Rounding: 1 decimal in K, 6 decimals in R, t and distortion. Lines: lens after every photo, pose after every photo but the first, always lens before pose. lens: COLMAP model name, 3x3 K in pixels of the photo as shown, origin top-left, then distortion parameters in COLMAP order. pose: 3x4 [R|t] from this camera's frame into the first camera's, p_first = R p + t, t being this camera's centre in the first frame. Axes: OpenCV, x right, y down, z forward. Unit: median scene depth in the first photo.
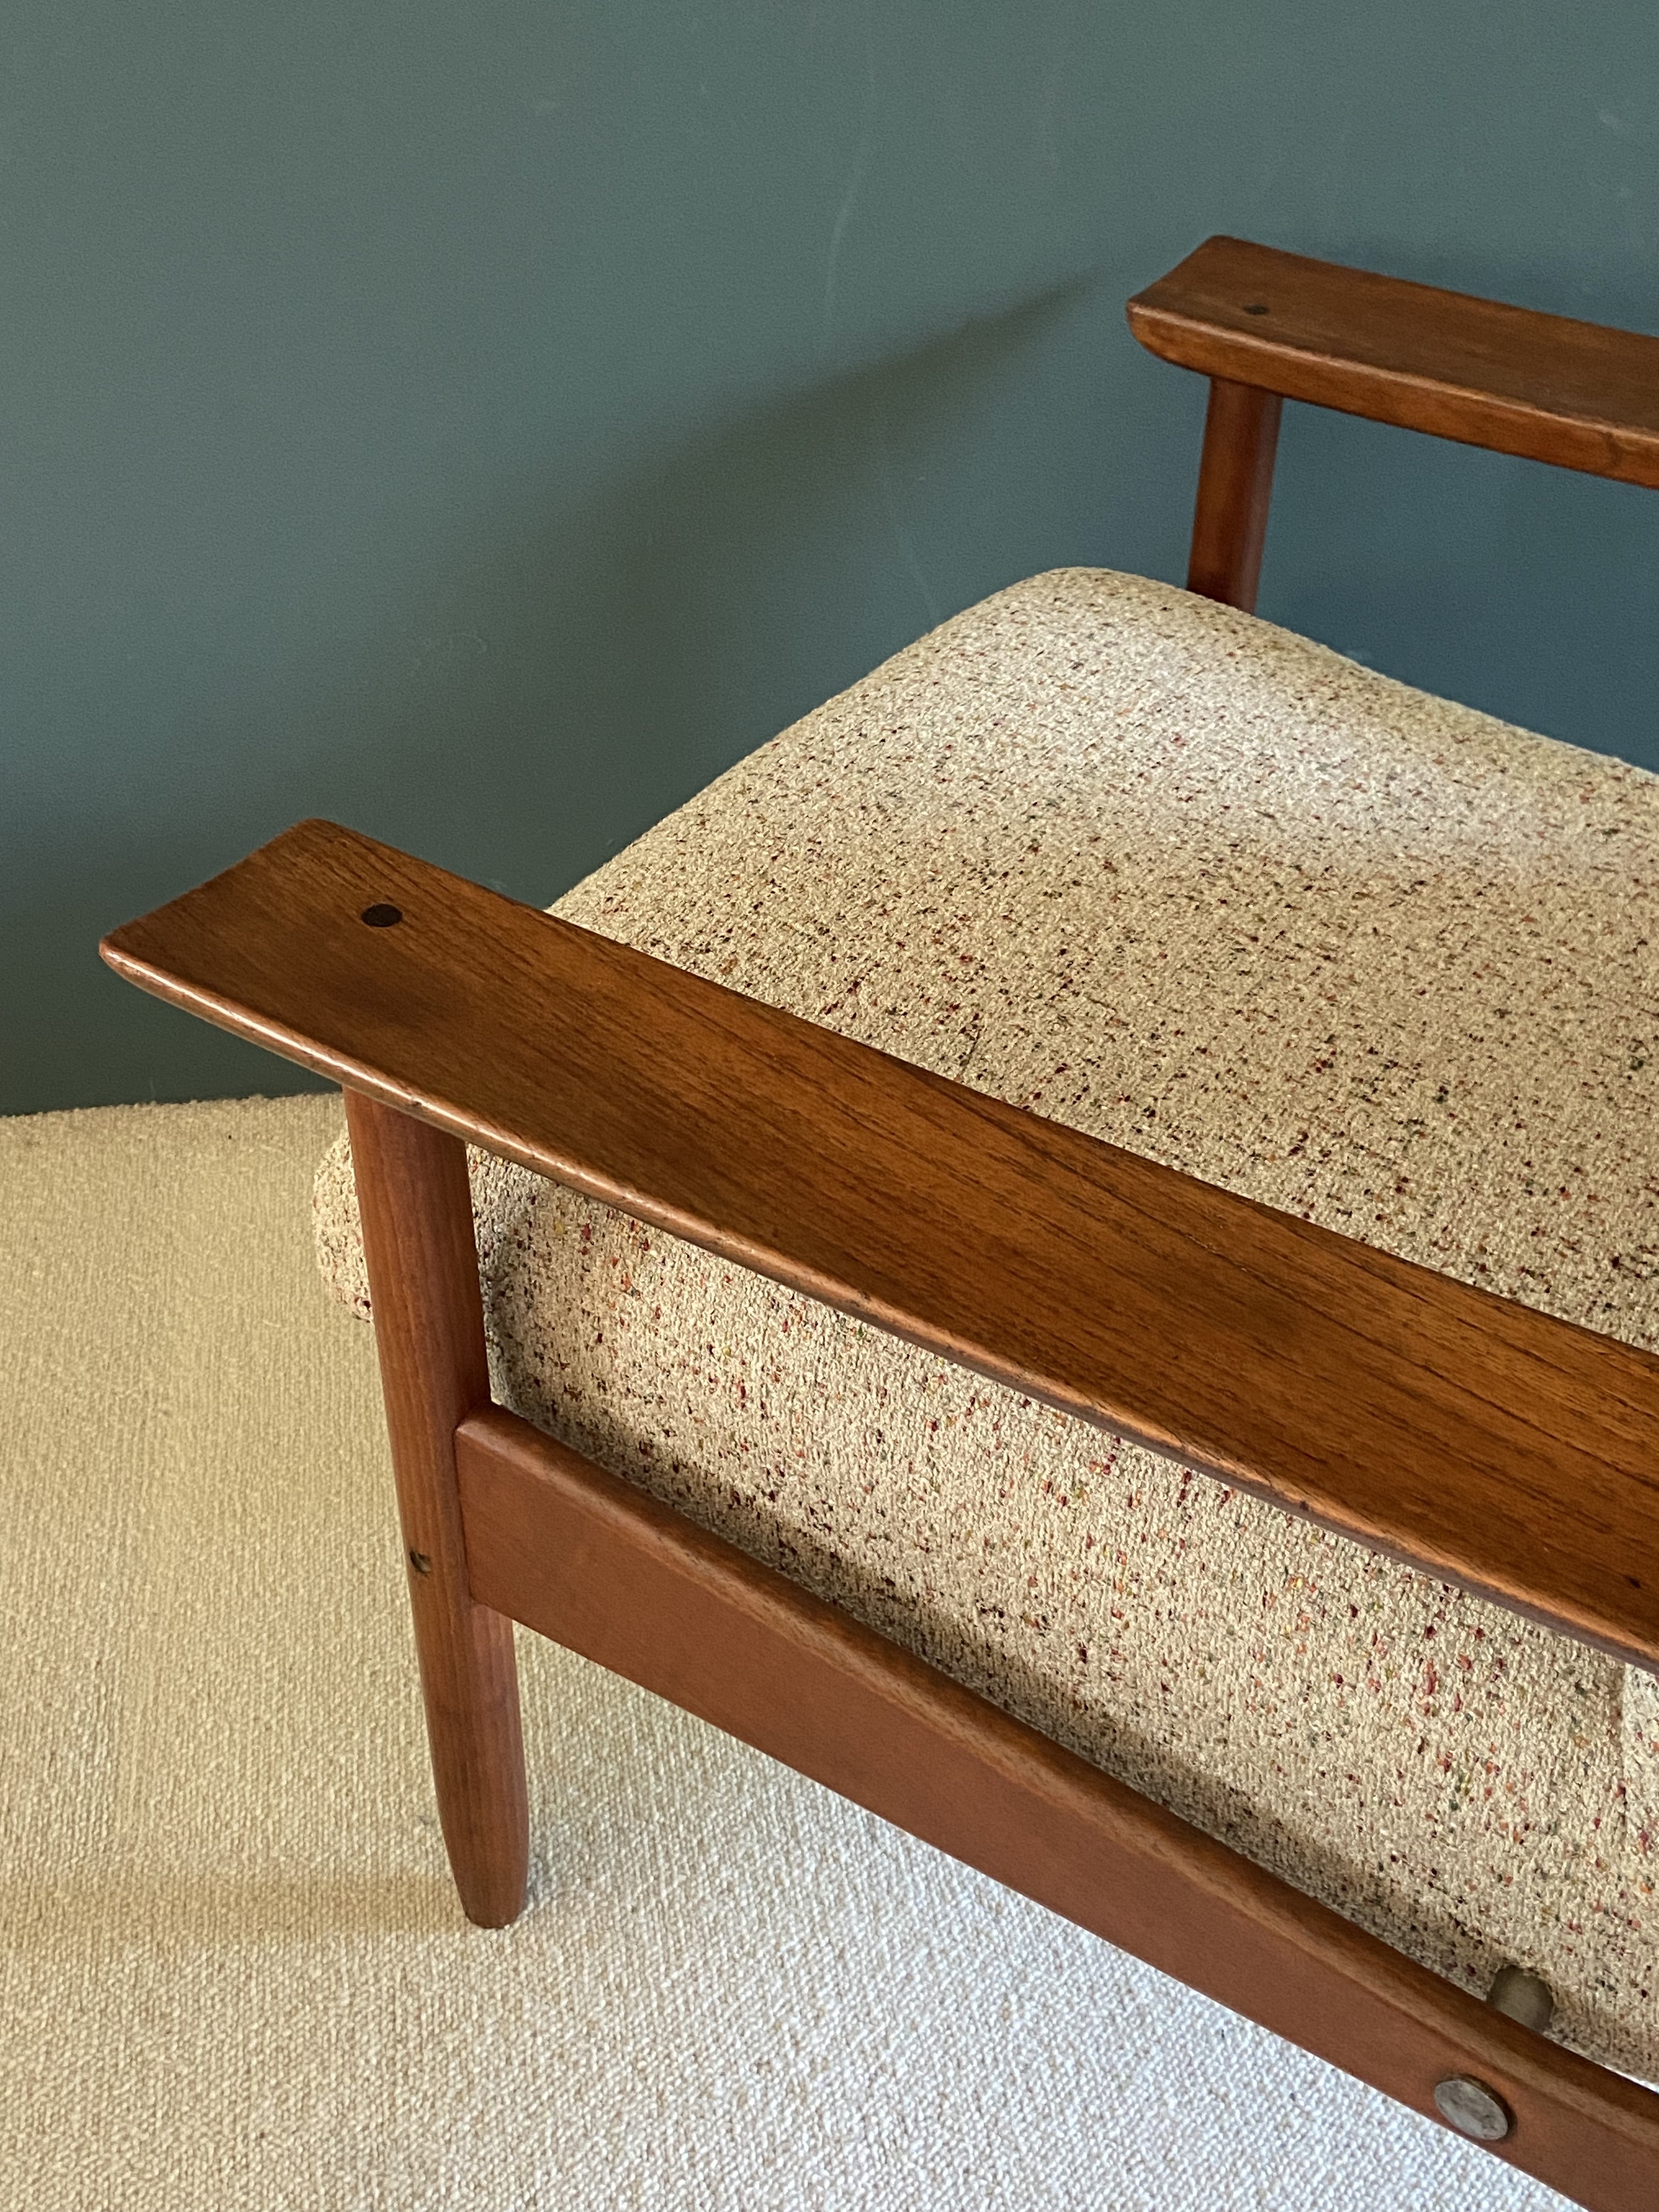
lens RADIAL K [[2576.0, 0, 829.5], [0, 2576.0, 1106.0], [0, 0, 1]] dist [0.138040, -0.033351]
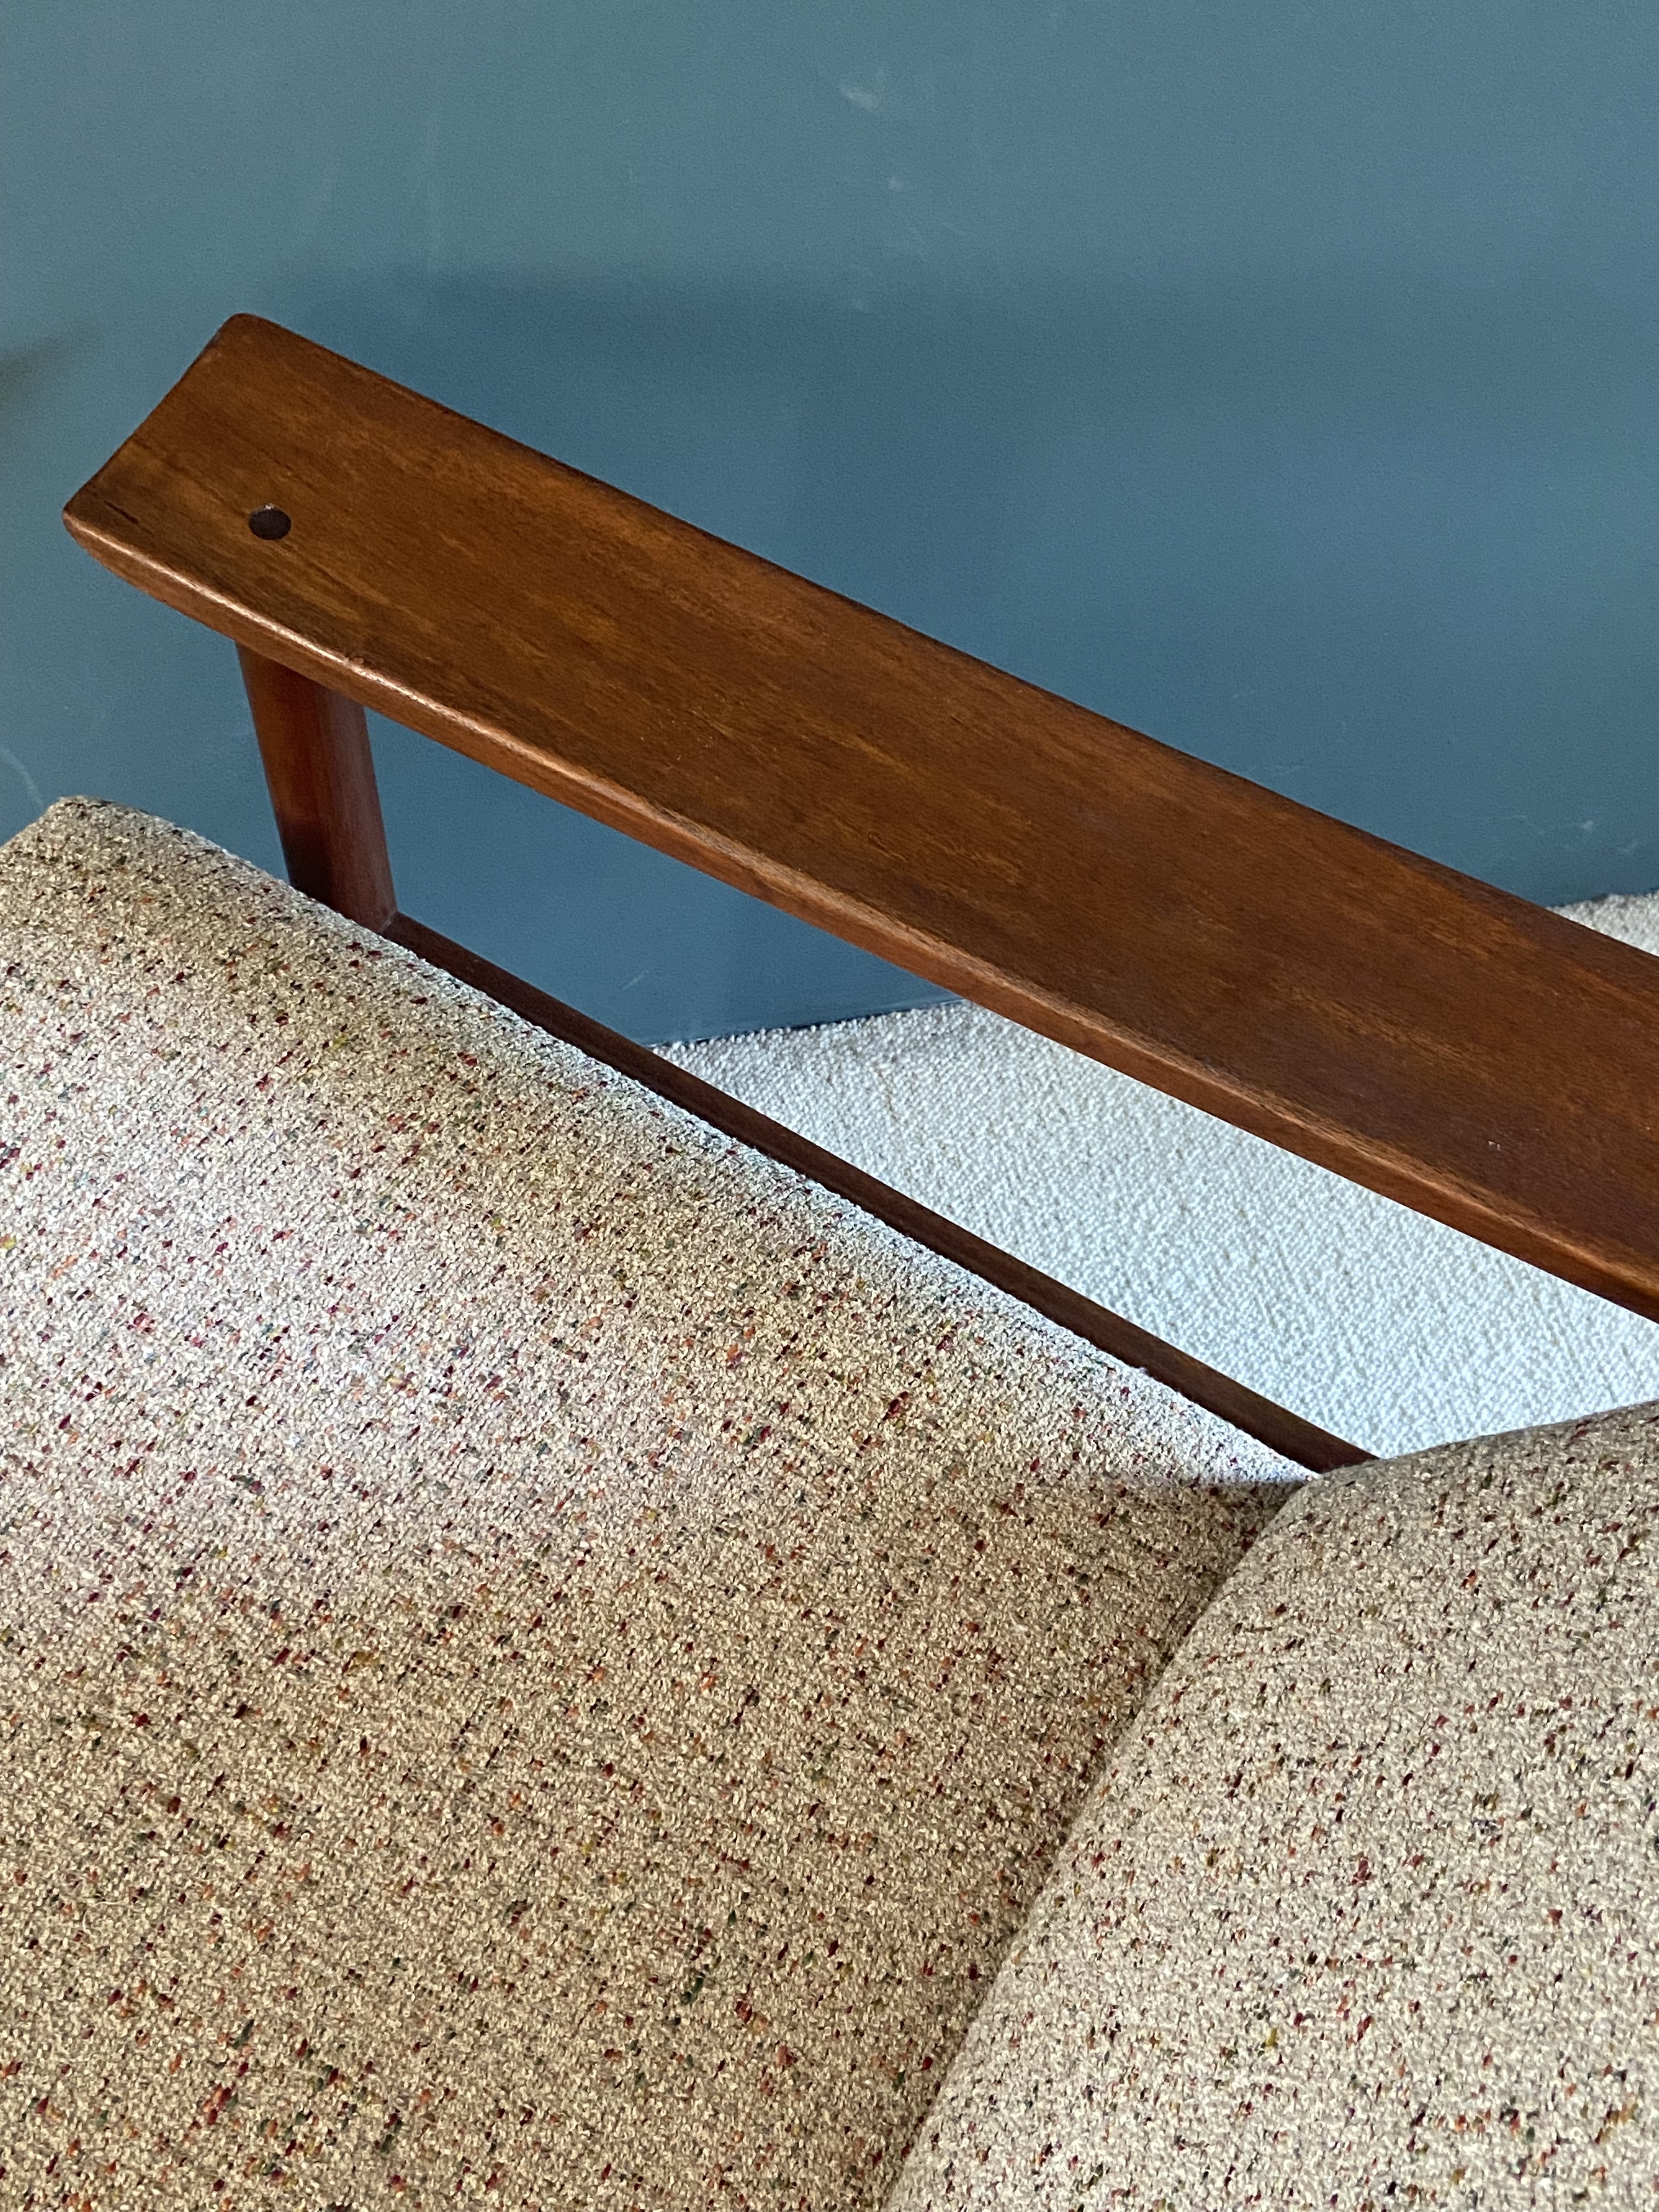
lens RADIAL K [[2576.0, 0, 829.5], [0, 2576.0, 1106.0], [0, 0, 1]] dist [0.138040, -0.033351]
pose [[0.997063, -0.044872, 0.062067, 0.282588], [0.015772, 0.913321, 0.406934, -0.481316], [-0.074947, -0.404760, 0.911347, 0.393226]]
